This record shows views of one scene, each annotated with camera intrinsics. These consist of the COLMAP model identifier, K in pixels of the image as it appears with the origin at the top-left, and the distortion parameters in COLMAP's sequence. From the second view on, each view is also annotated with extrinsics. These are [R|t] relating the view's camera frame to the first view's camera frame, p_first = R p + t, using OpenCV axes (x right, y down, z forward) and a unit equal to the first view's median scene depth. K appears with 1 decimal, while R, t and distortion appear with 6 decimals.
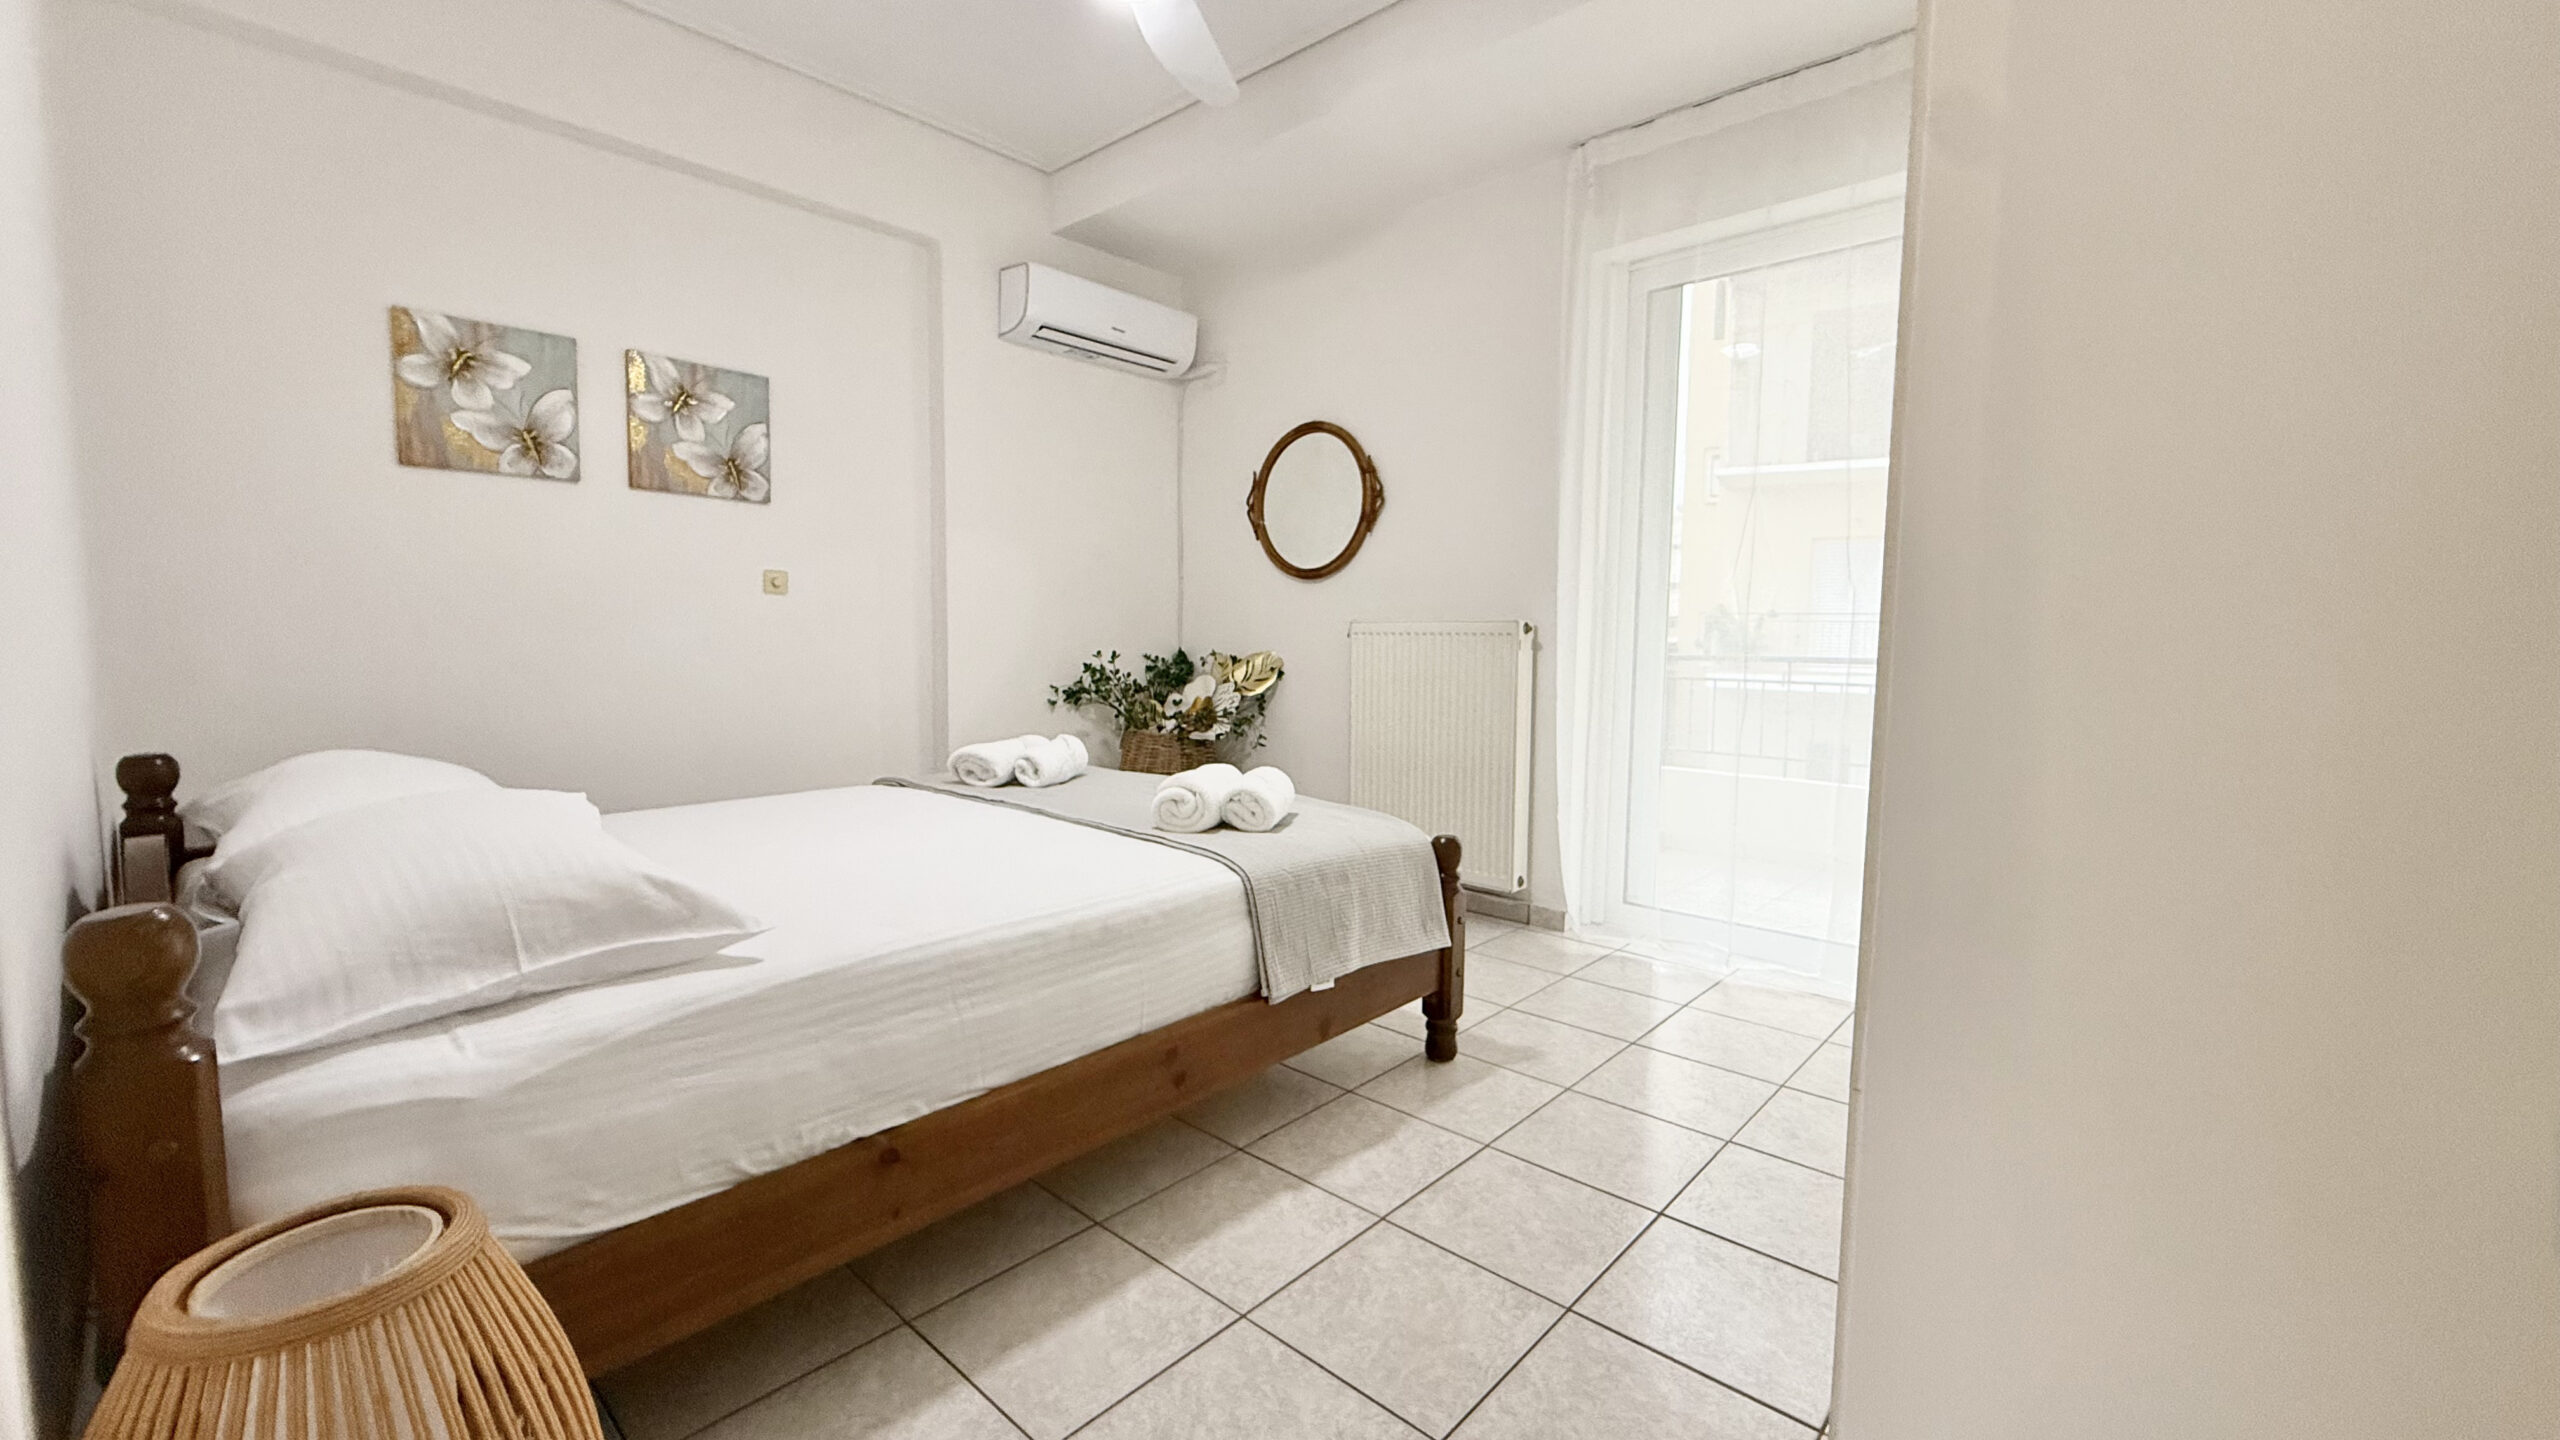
lens RADIAL K [[1020.0, 0, 1271.4], [0, 1020.0, 720.7], [0, 0, 1]] dist [-0.000063, -0.000030]
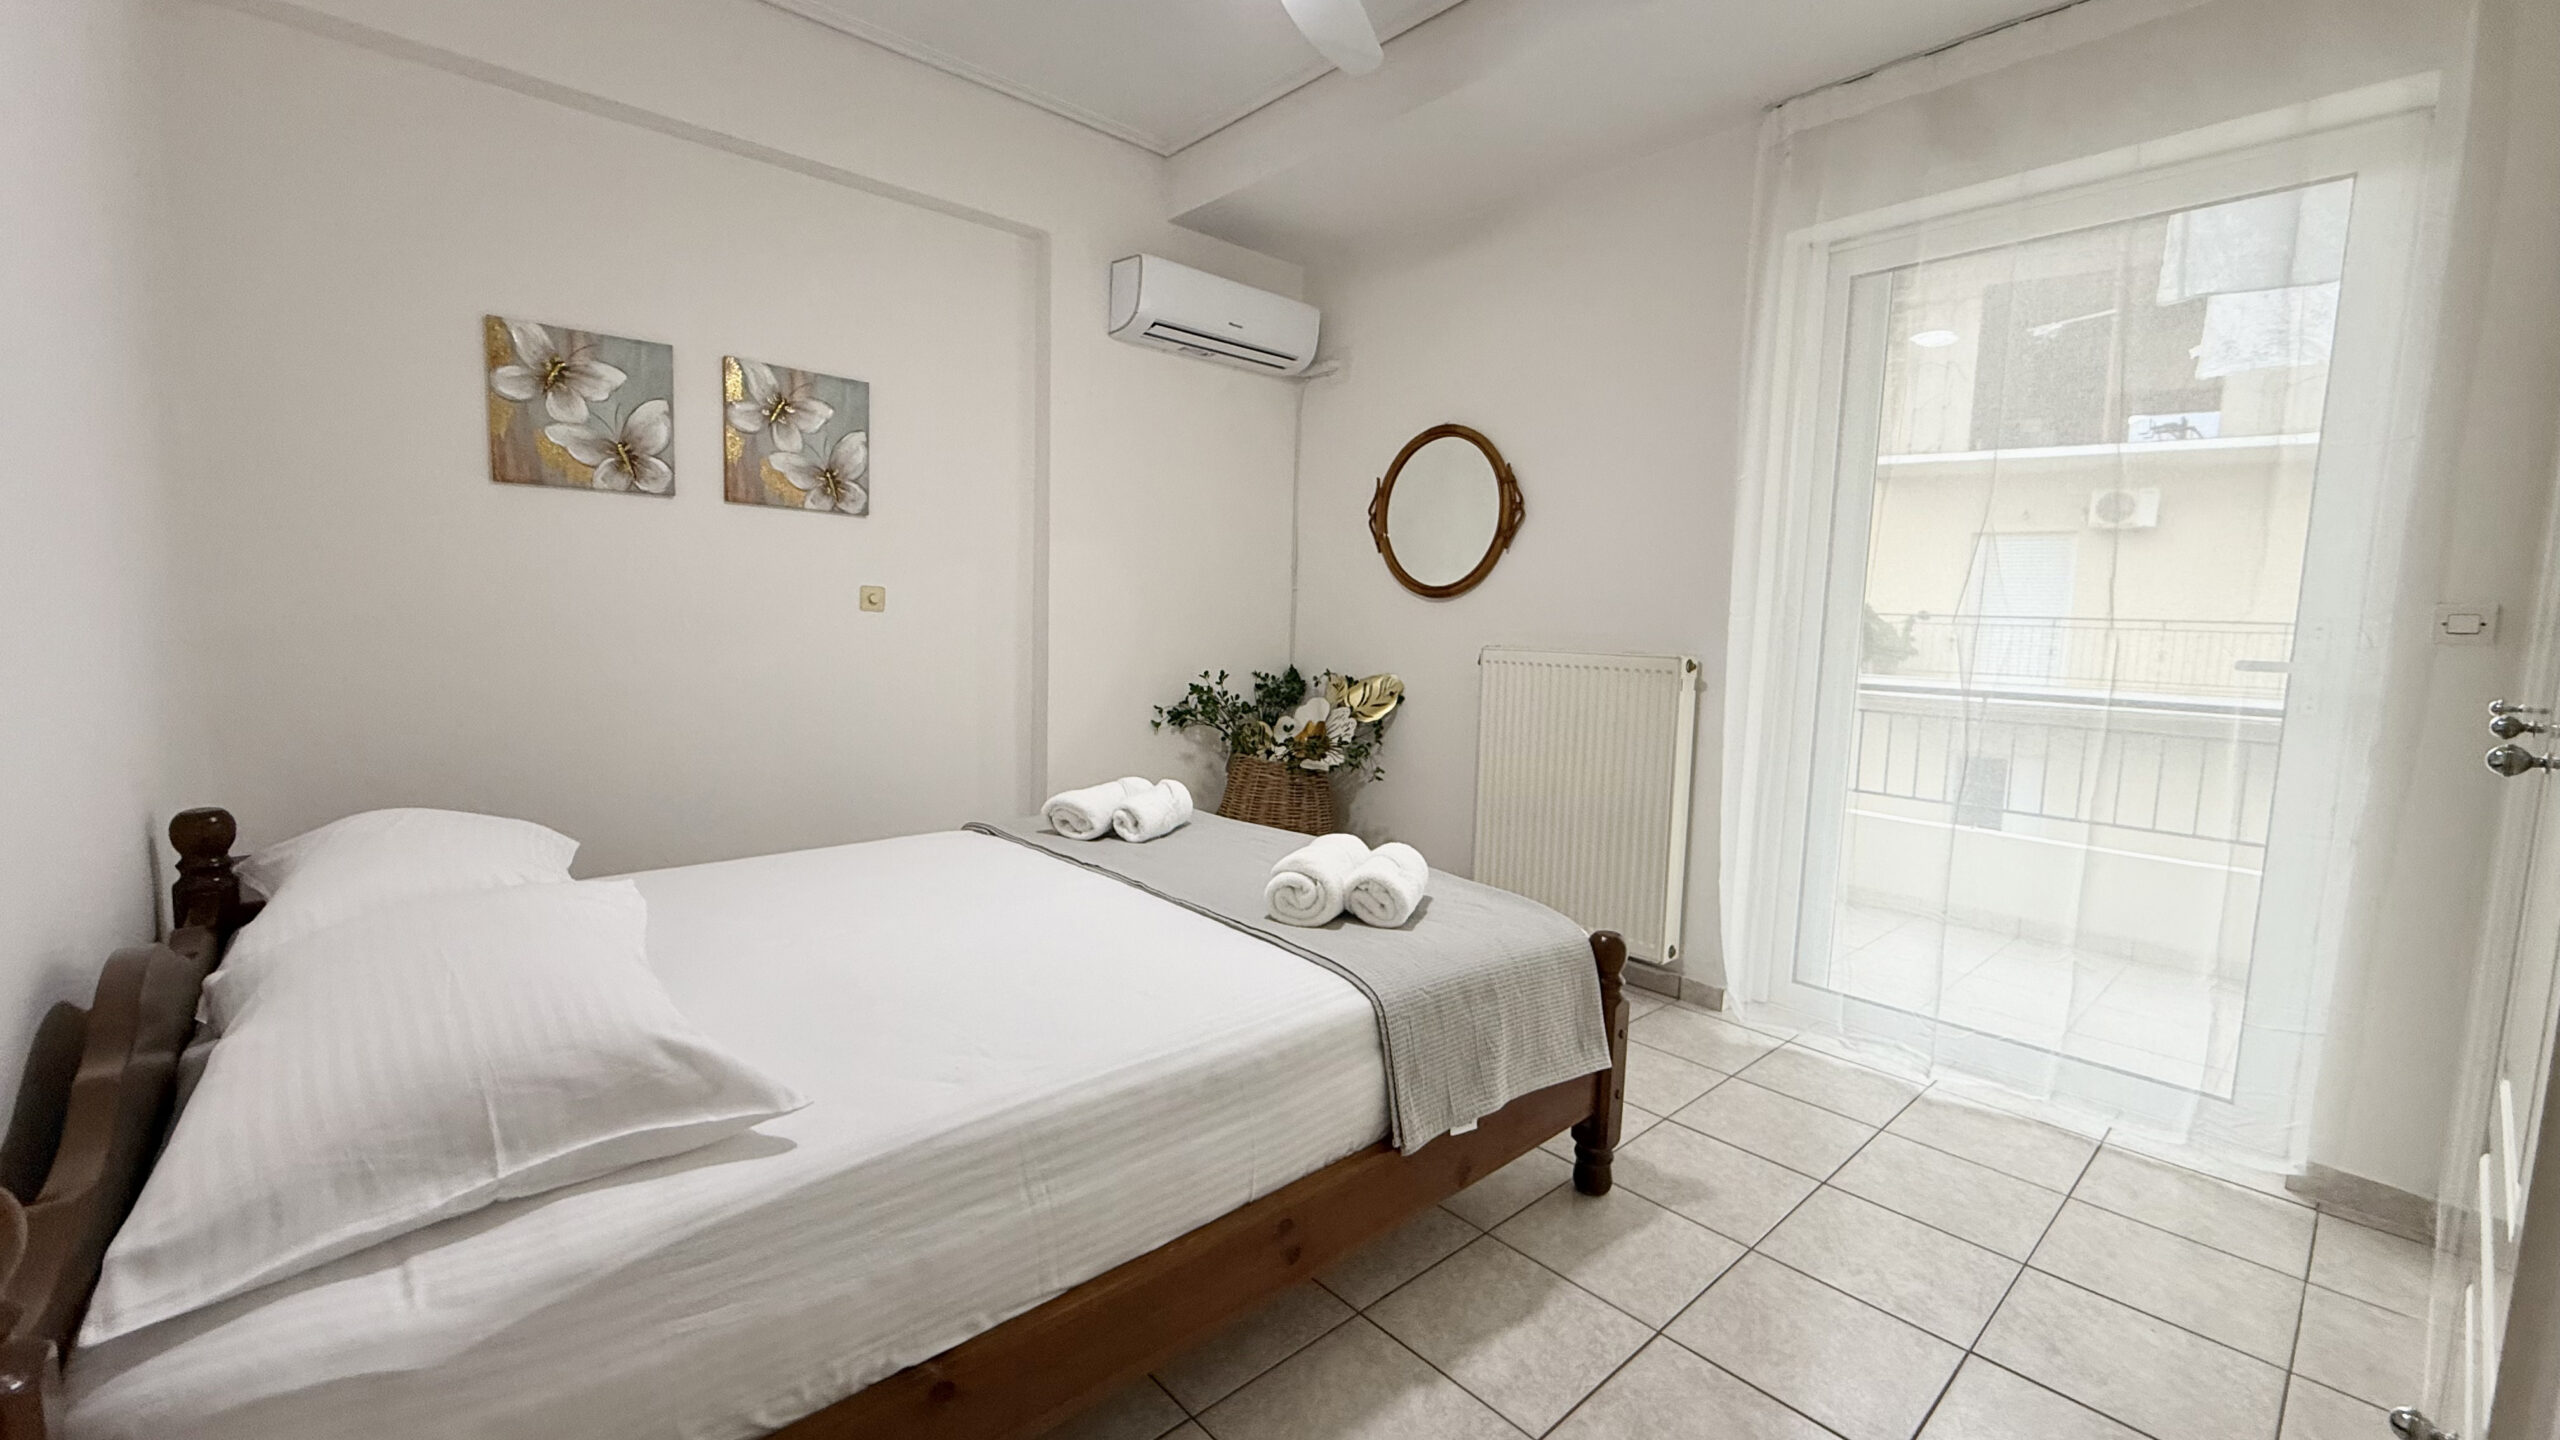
lens RADIAL K [[1020.0, 0, 1271.4], [0, 1020.0, 720.7], [0, 0, 1]] dist [-0.000063, -0.000030]
pose [[0.994722, 0.027631, -0.098817, -0.022371], [-0.025918, 0.999491, 0.018579, -0.057683], [0.099280, -0.015919, 0.994932, 0.104139]]
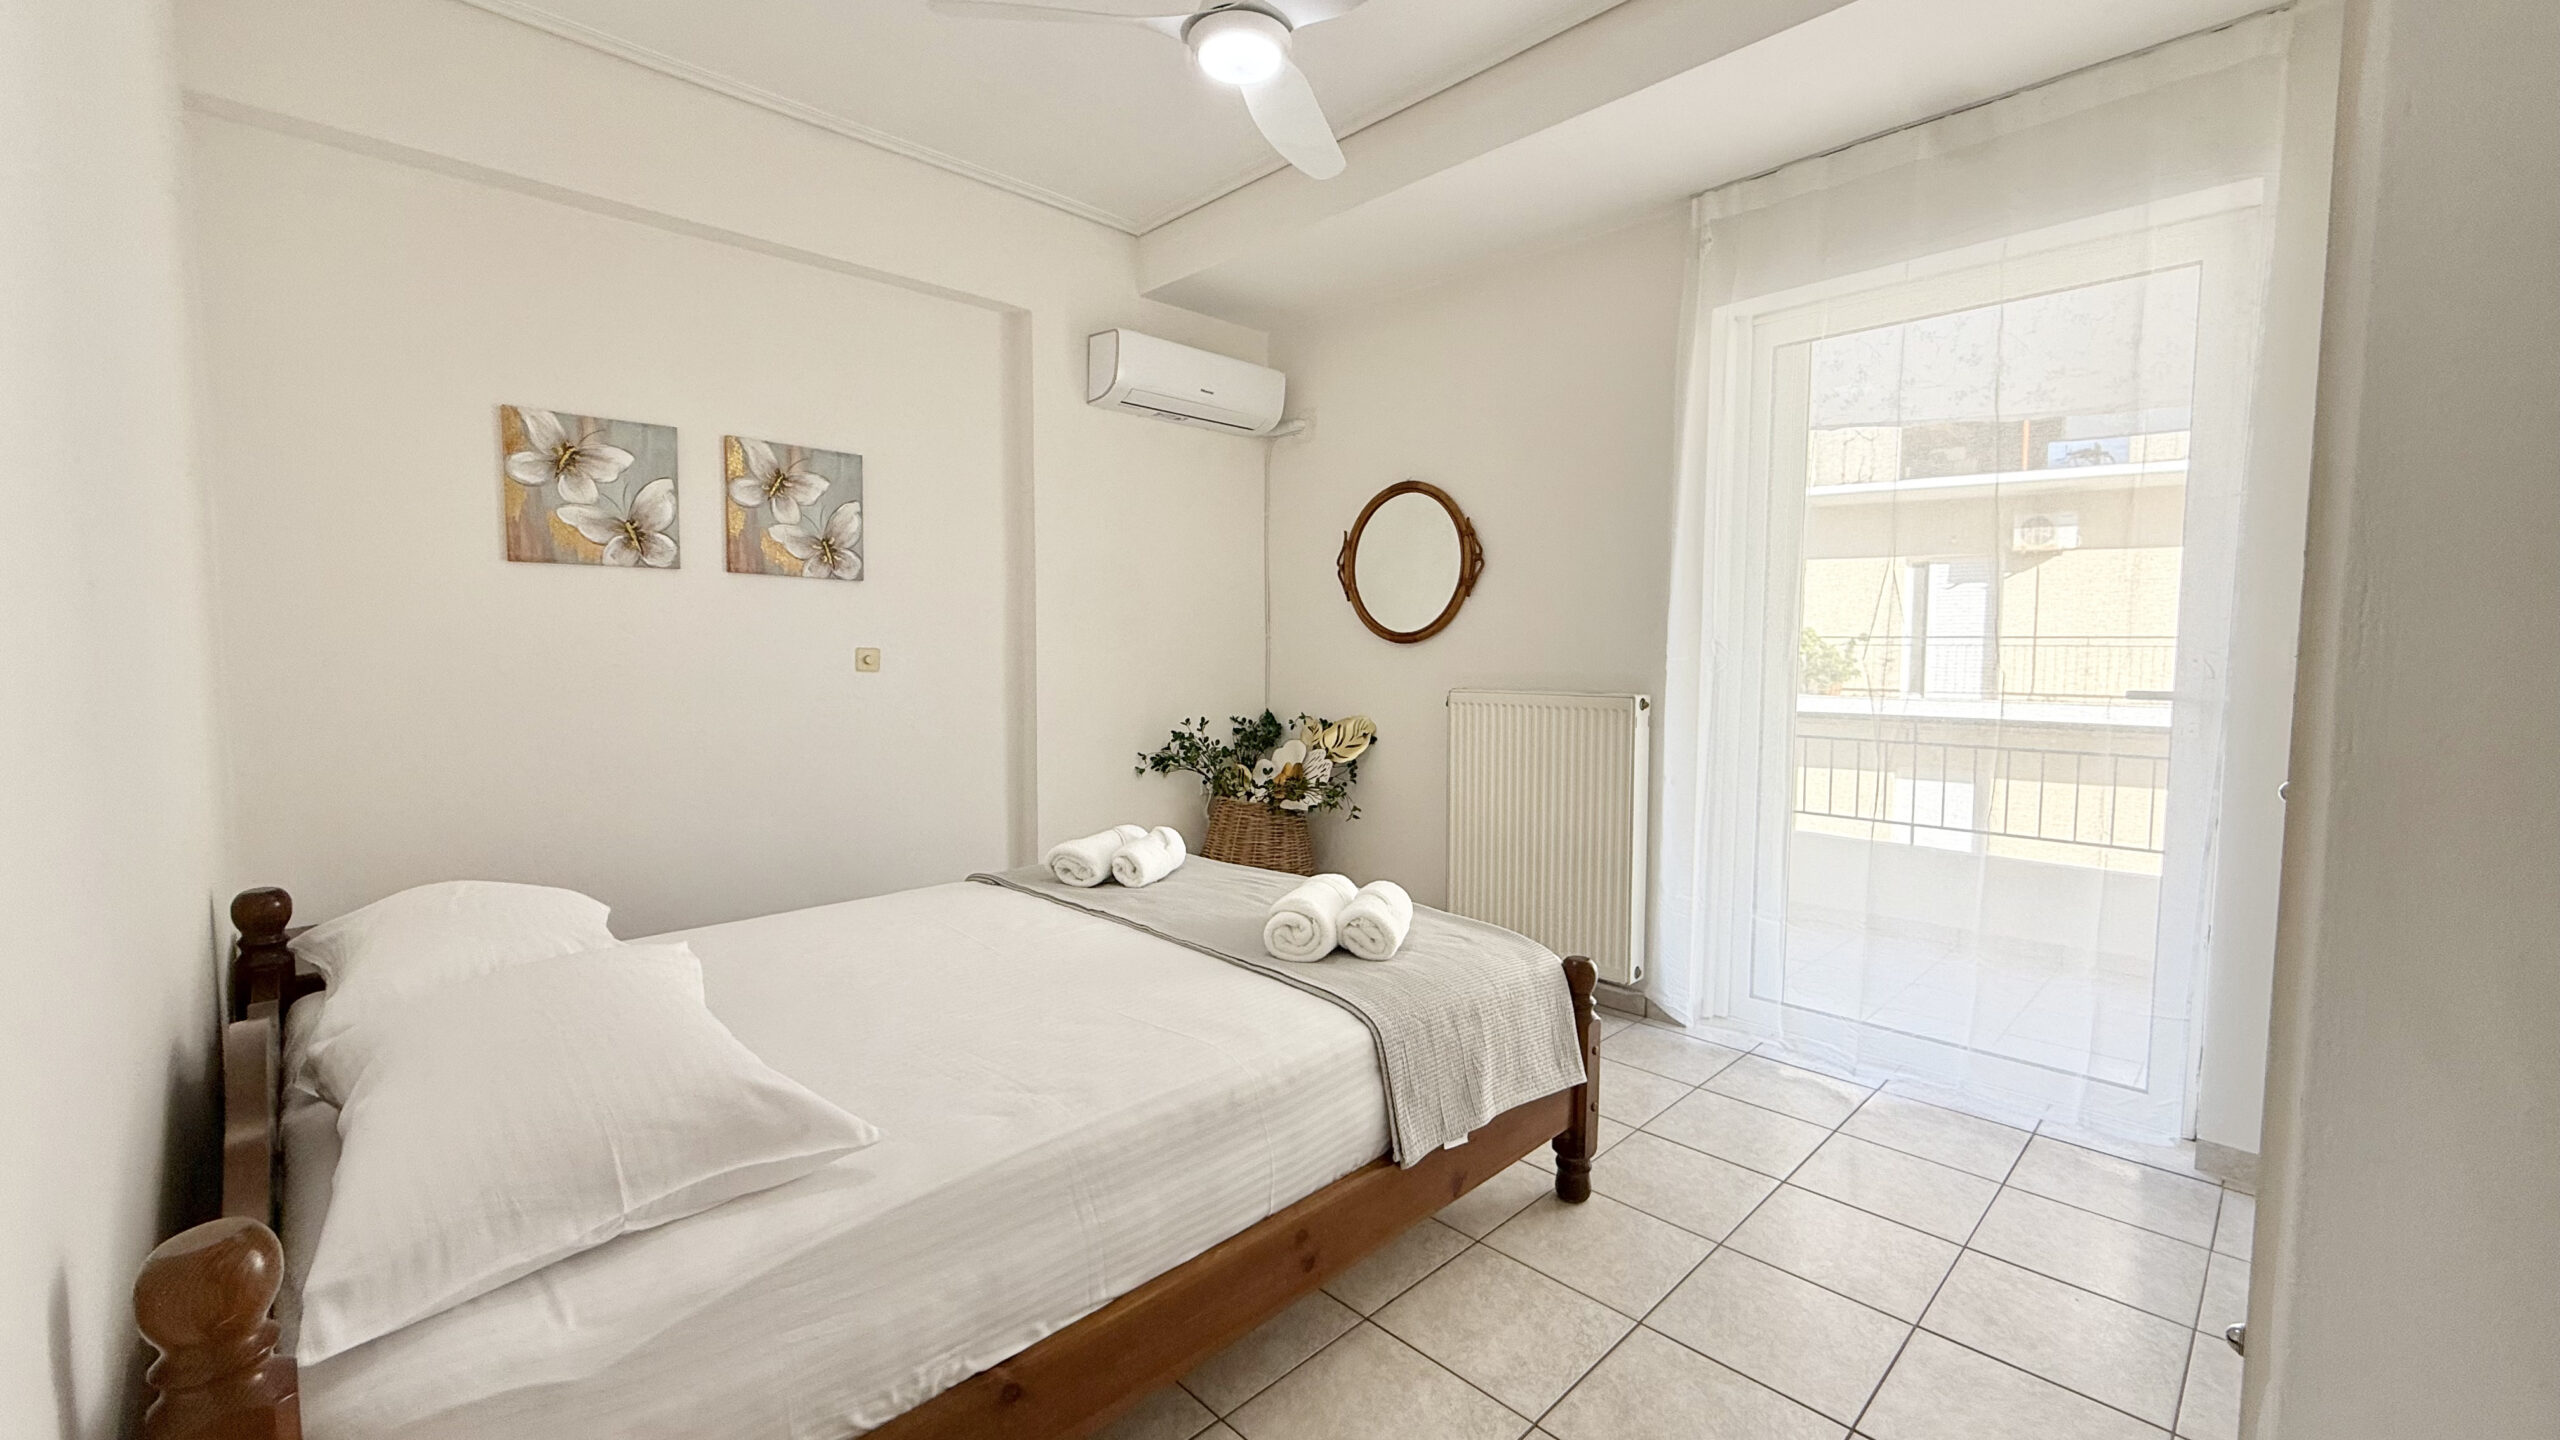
lens RADIAL K [[1016.0, 0, 1270.6], [0, 1016.0, 720.1], [0, 0, 1]] dist [0.000170, 0.000305]
pose [[0.997929, -0.003779, -0.064215, -0.037689], [0.002813, 0.999882, -0.015132, -0.071536], [0.064264, 0.014921, 0.997821, 0.047102]]
